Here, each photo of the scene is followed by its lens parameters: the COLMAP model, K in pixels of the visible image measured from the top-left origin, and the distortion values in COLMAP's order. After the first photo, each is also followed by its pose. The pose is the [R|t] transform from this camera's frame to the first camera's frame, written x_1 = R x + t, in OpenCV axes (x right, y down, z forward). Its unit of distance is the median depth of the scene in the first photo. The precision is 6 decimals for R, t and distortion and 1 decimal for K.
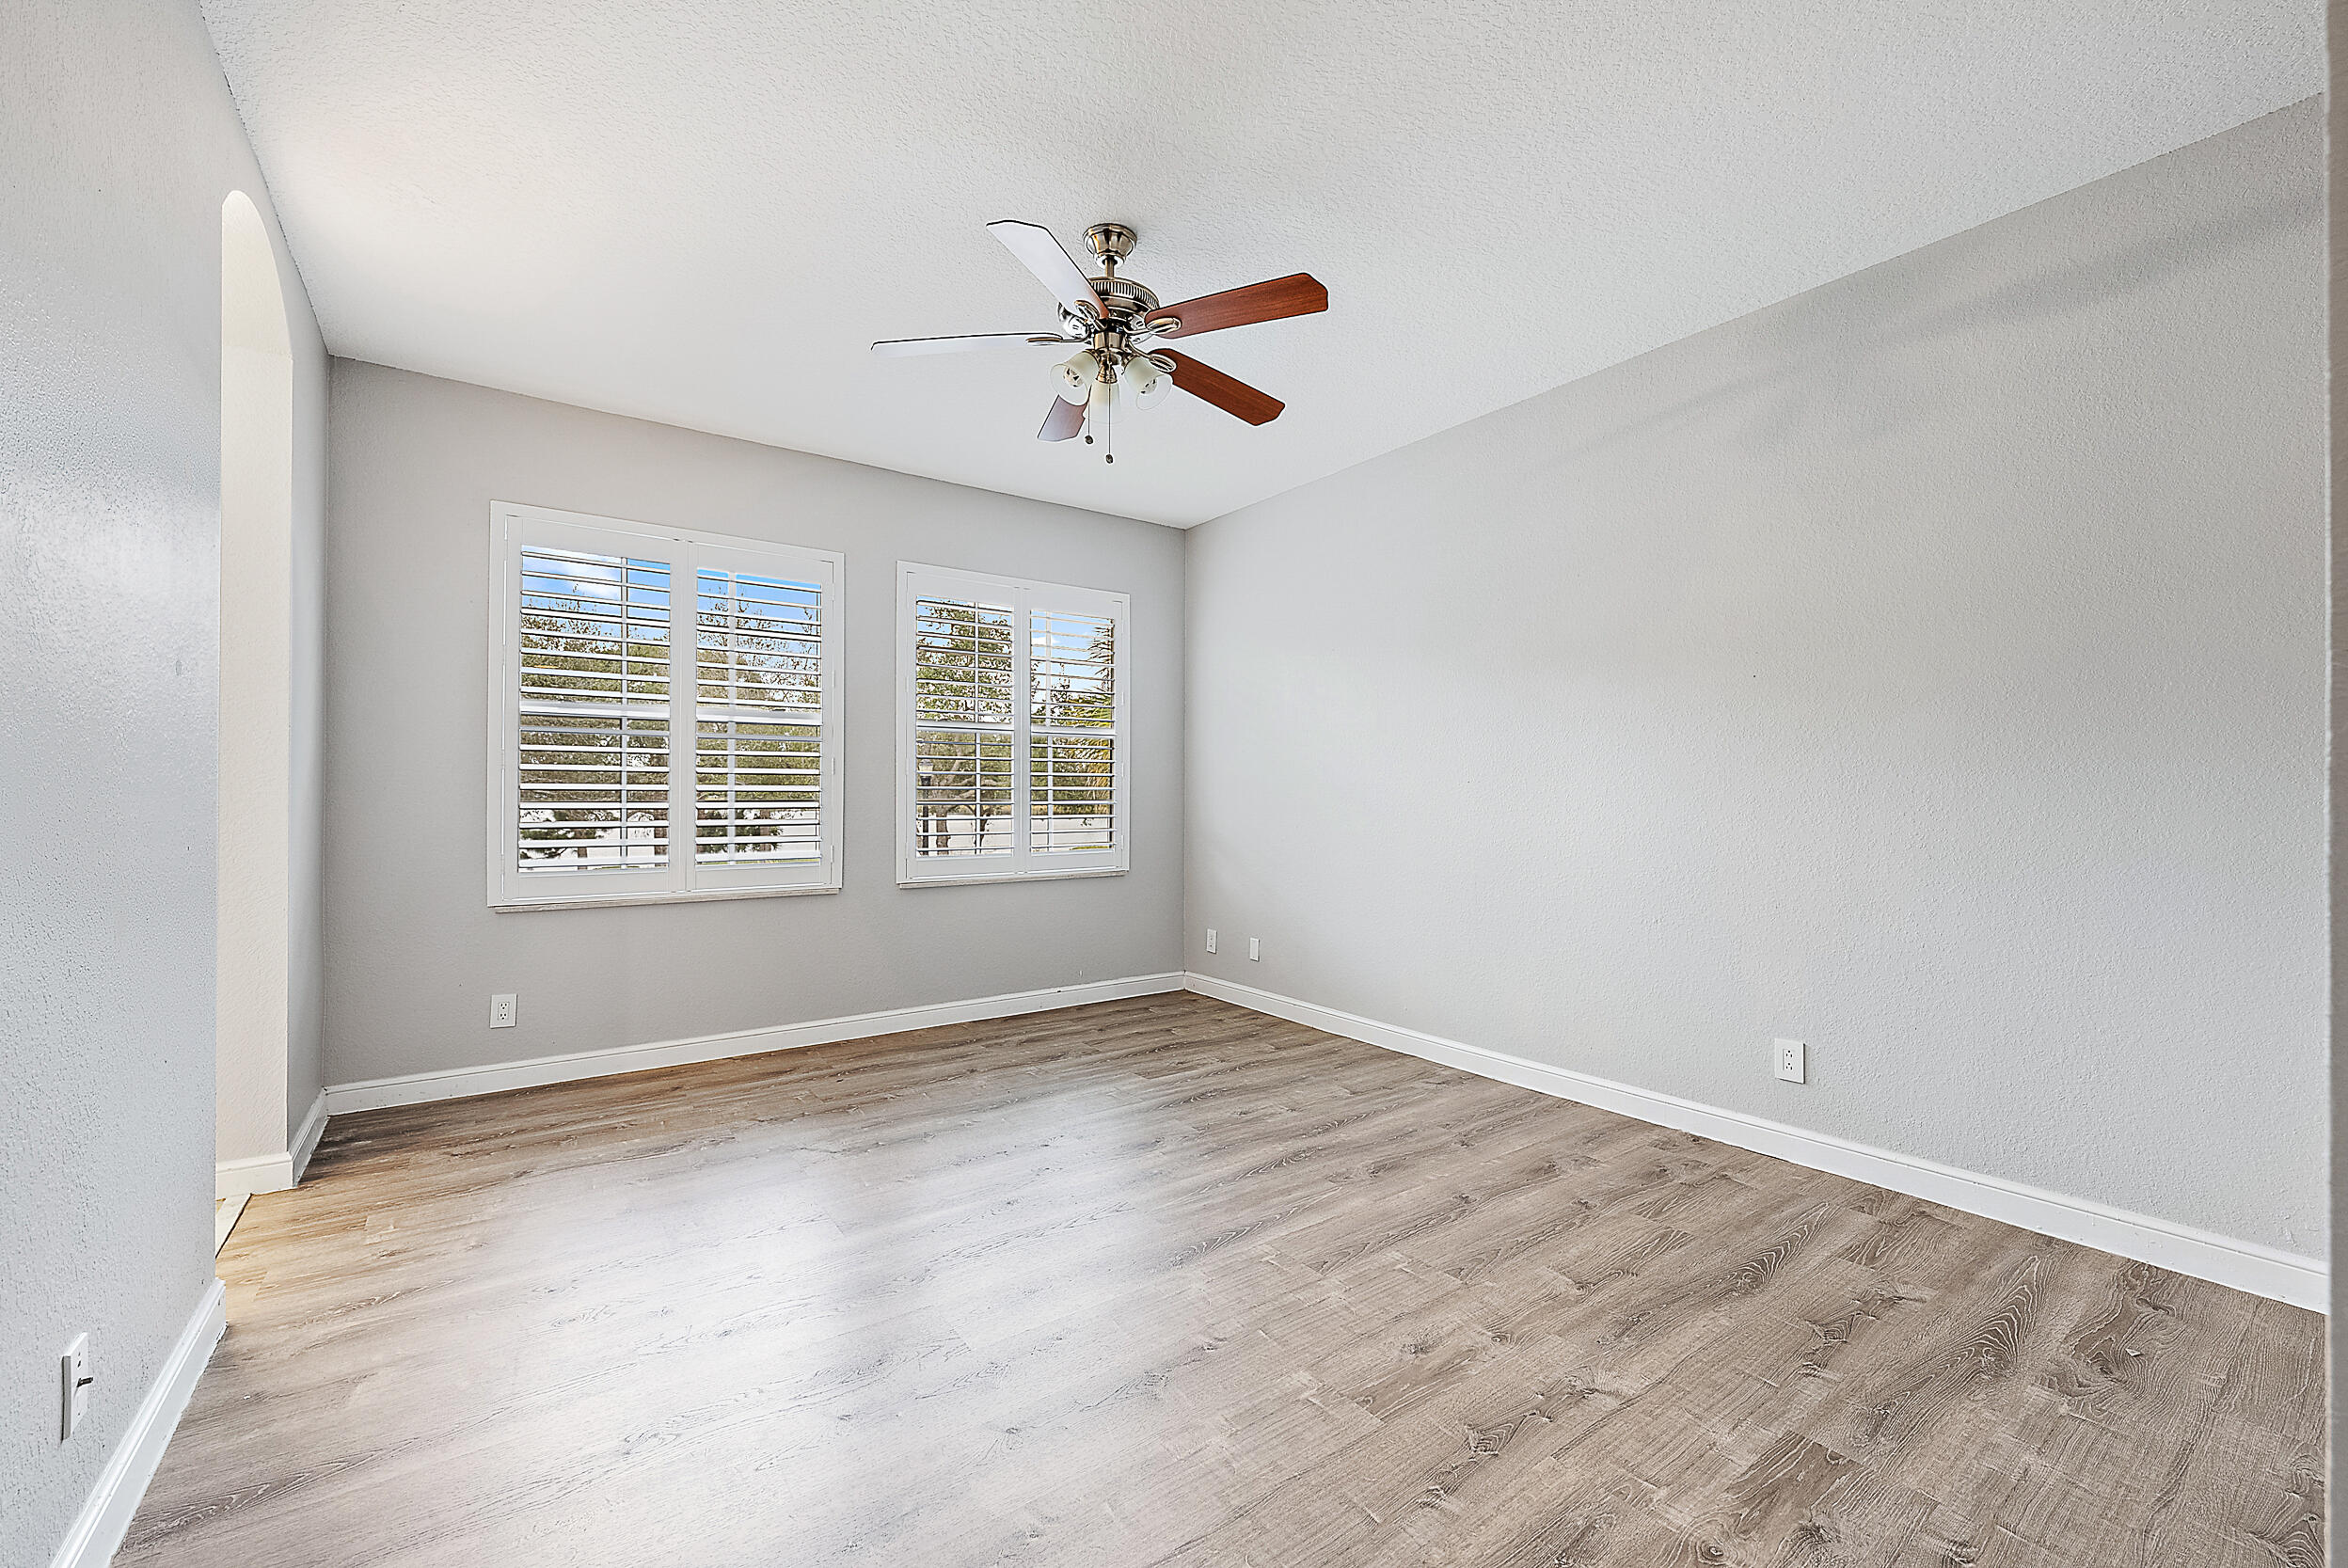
lens RADIAL K [[927.3, 0, 1161.9], [0, 927.3, 797.4], [0, 0, 1]] dist [-0.001457, 0.000063]
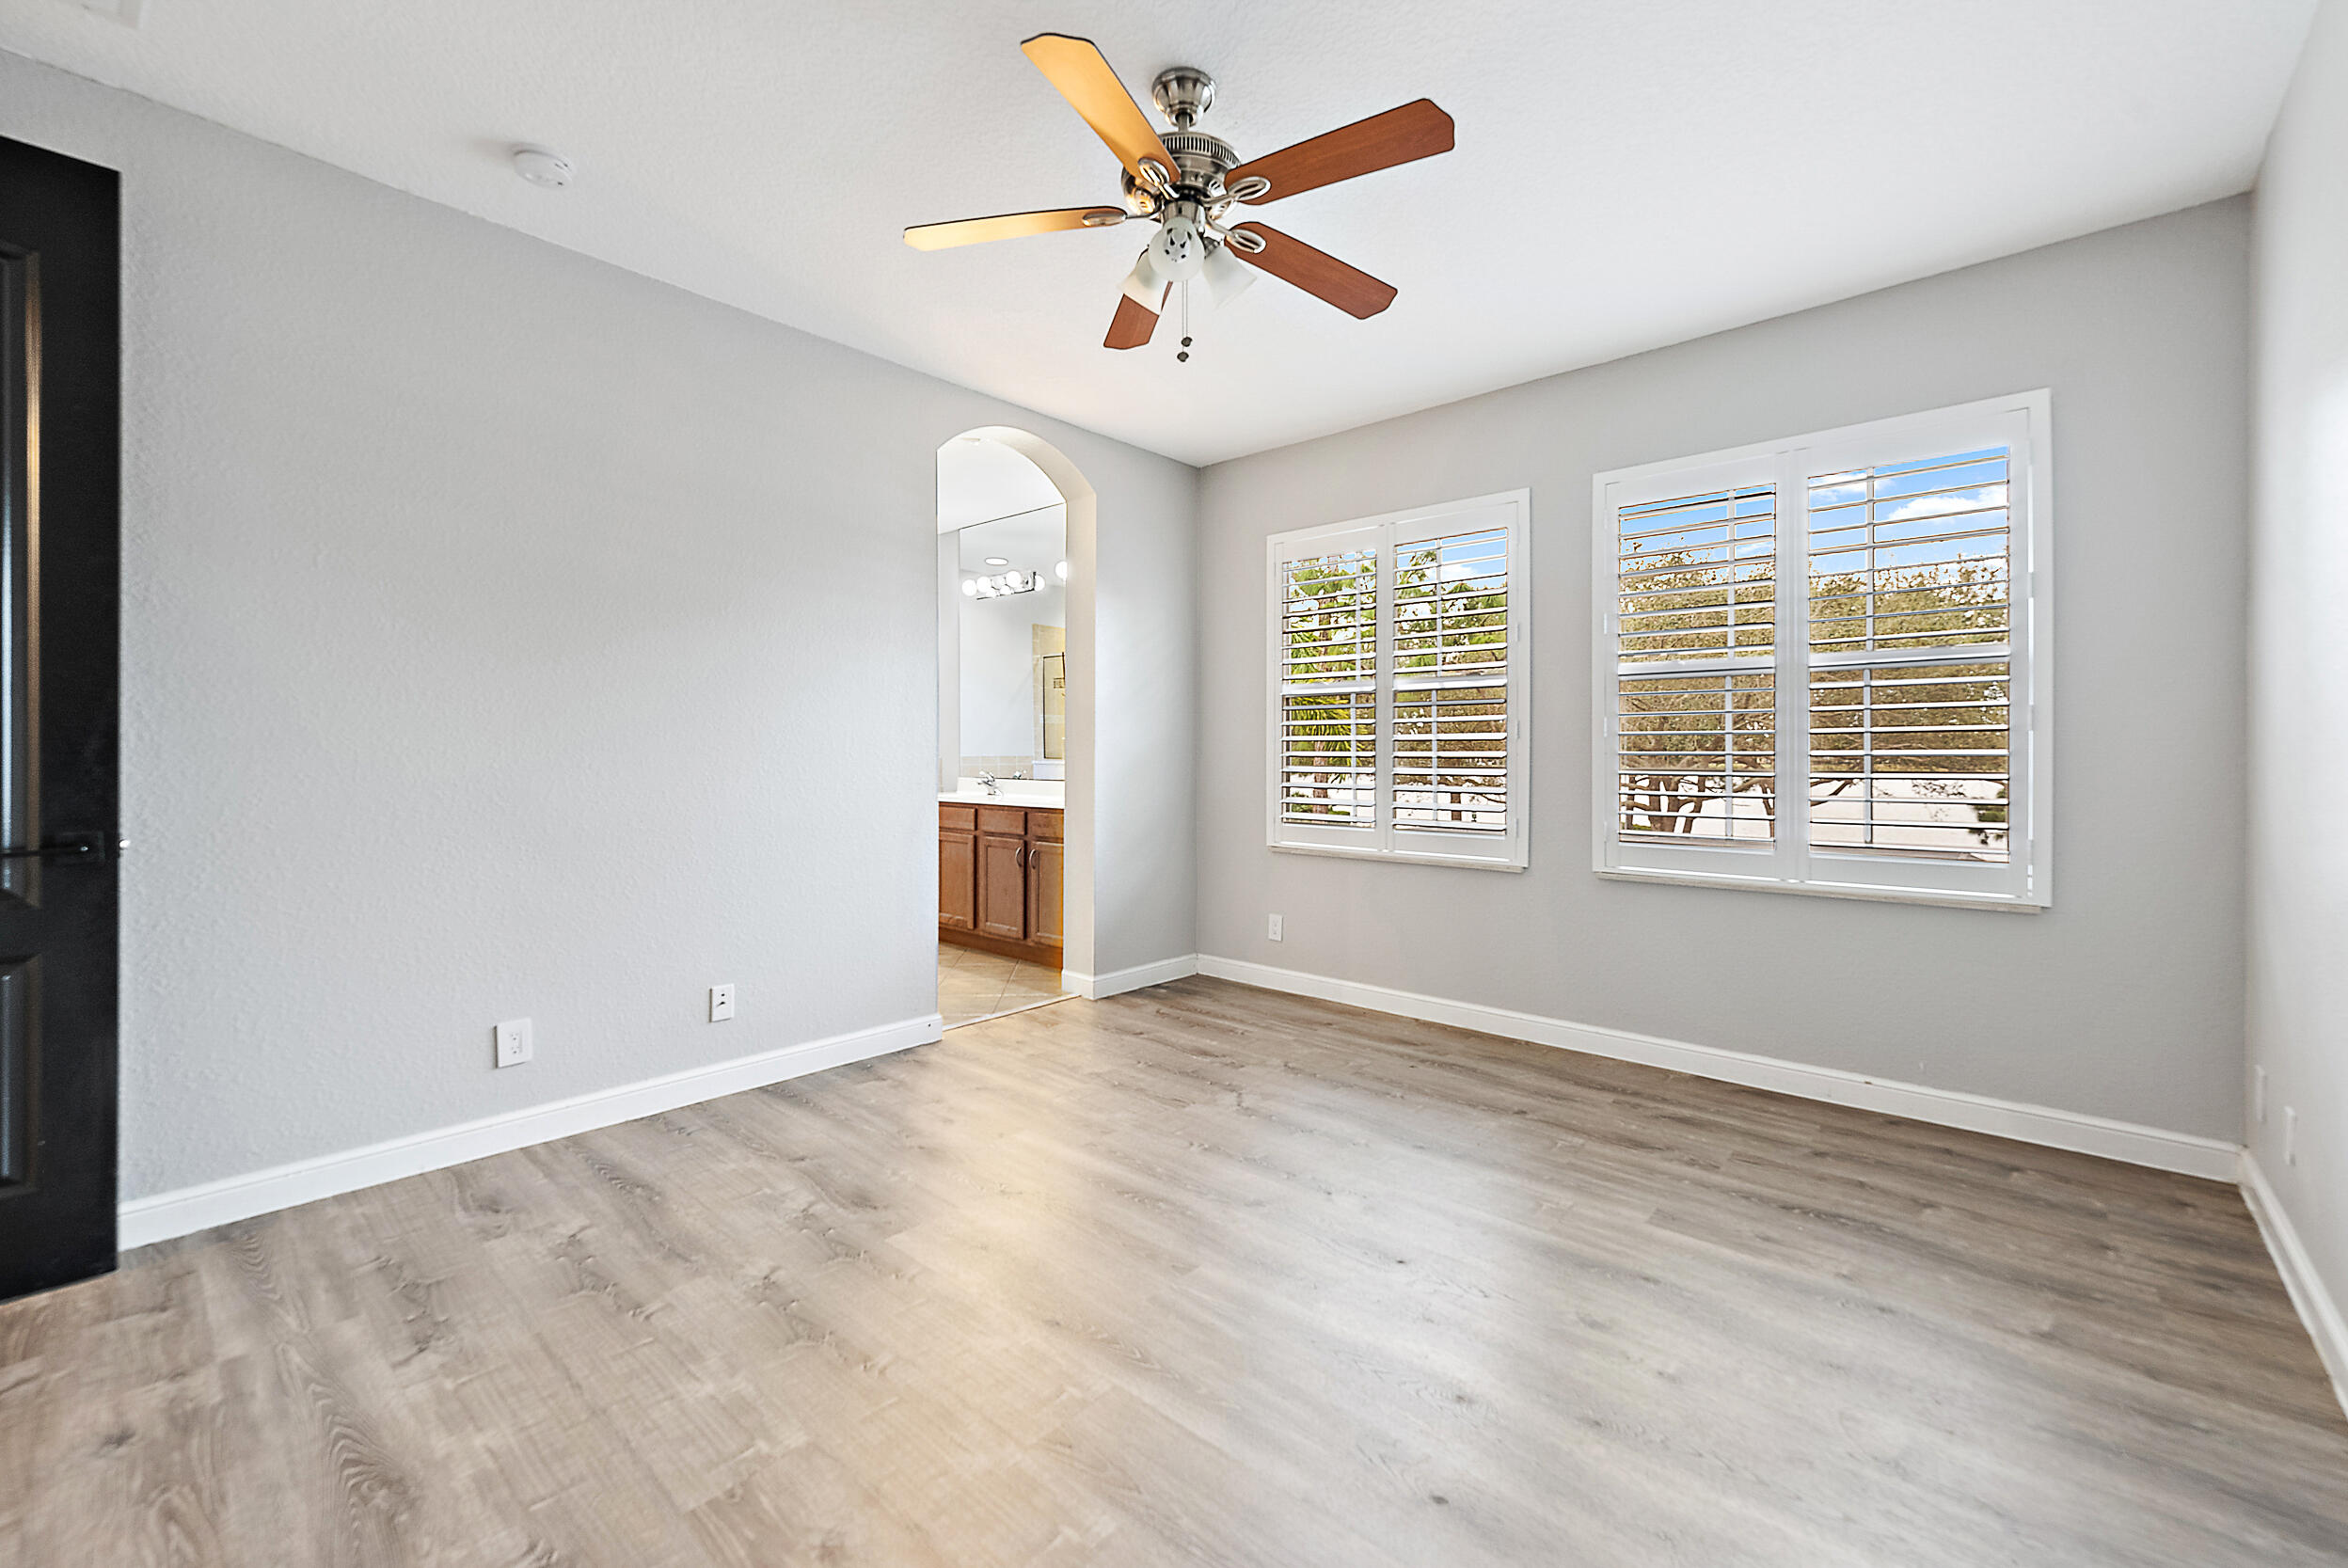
lens RADIAL K [[927.3, 0, 1152.6], [0, 927.3, 761.3], [0, 0, 1]] dist [-0.001457, 0.000063]
pose [[0.239196, 0.005814, -0.970954, 0.456768], [-0.006023, 0.999972, 0.004504, -0.005052], [0.970953, 0.004770, 0.239224, 0.477713]]
